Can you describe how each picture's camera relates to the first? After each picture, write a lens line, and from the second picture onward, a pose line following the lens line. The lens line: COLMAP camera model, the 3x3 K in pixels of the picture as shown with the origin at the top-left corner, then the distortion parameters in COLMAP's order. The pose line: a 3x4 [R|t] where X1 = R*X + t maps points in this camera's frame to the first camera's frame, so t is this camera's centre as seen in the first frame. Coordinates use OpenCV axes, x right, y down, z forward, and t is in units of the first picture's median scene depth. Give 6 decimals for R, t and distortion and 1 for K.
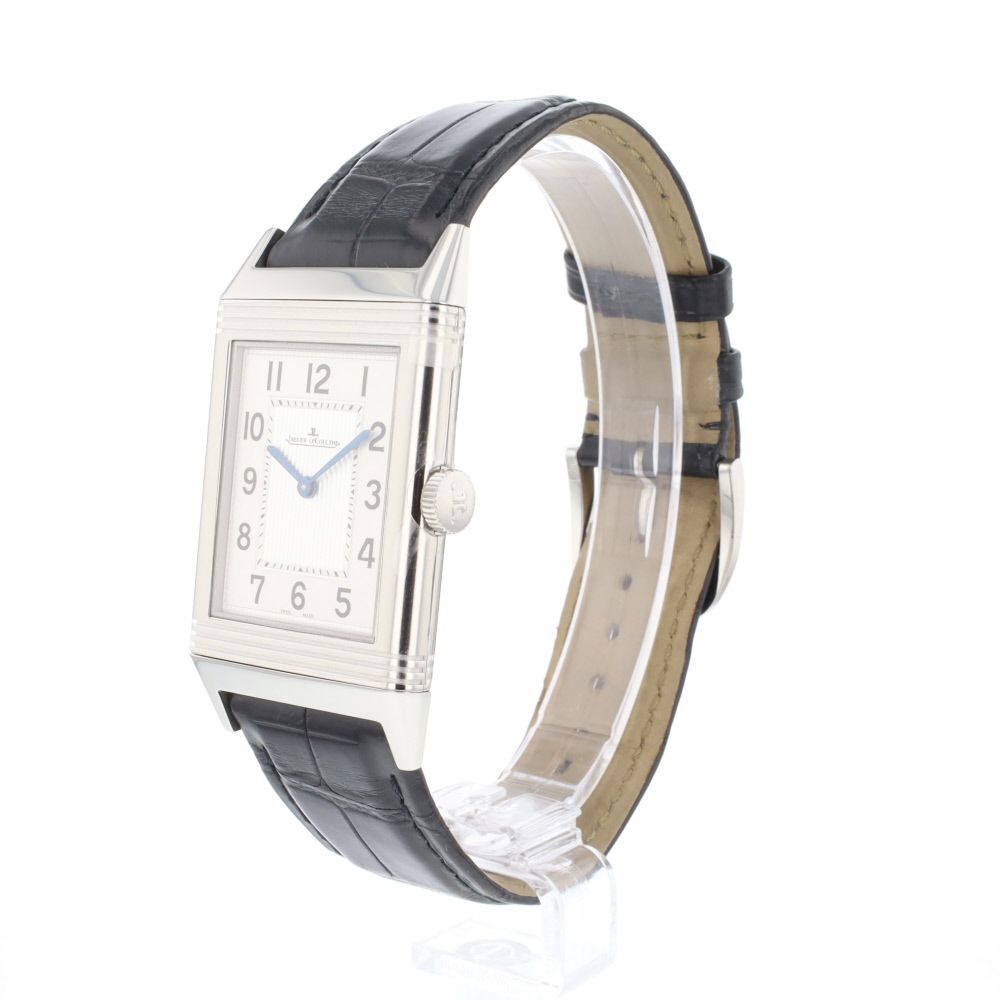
lens RADIAL K [[1172.8, 0, 498.6], [0, 1172.8, 506.3], [0, 0, 1]] dist [0.014082, 0.000000]
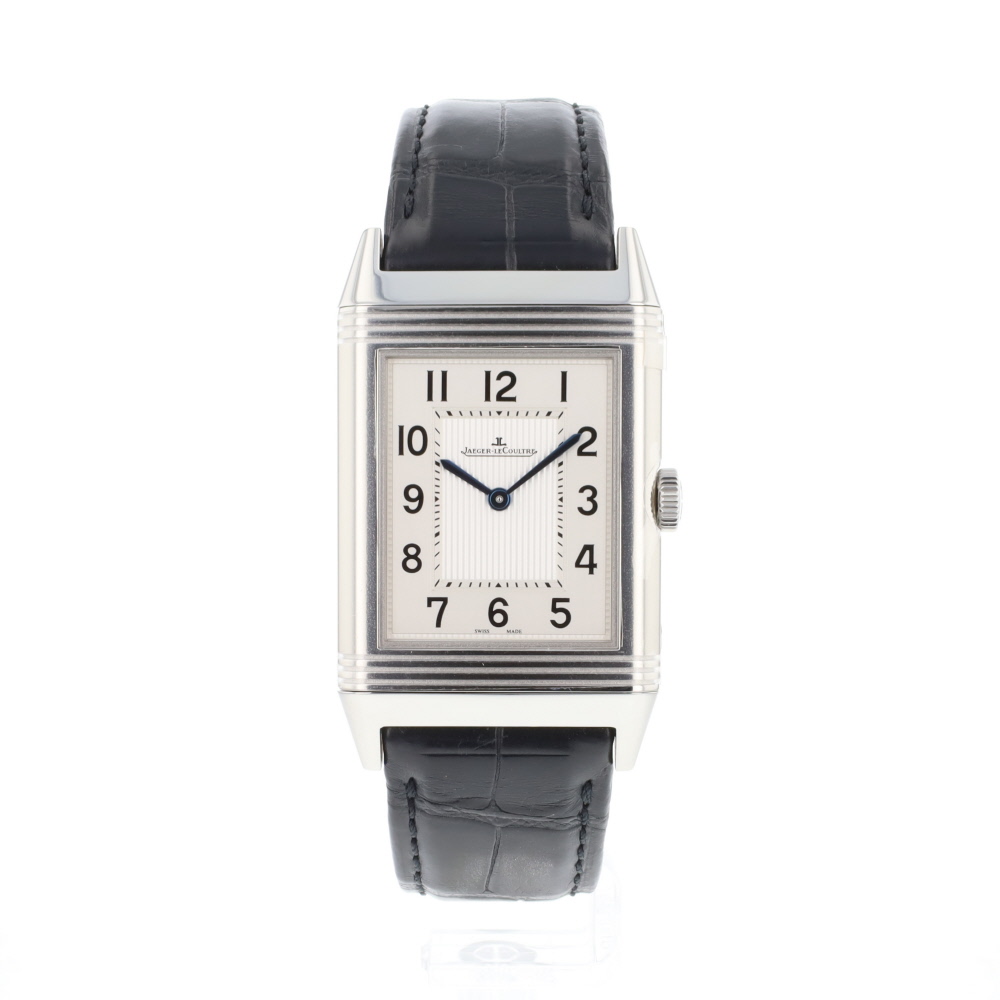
lens RADIAL K [[1172.8, 0, 498.9], [0, 1172.8, 493.7], [0, 0, 1]] dist [0.014082, 0.000000]
pose [[0.928825, -0.088434, 0.359811, -0.508574], [0.089210, 0.995908, 0.014483, -0.034692], [-0.359619, 0.018647, 0.932913, 0.101492]]
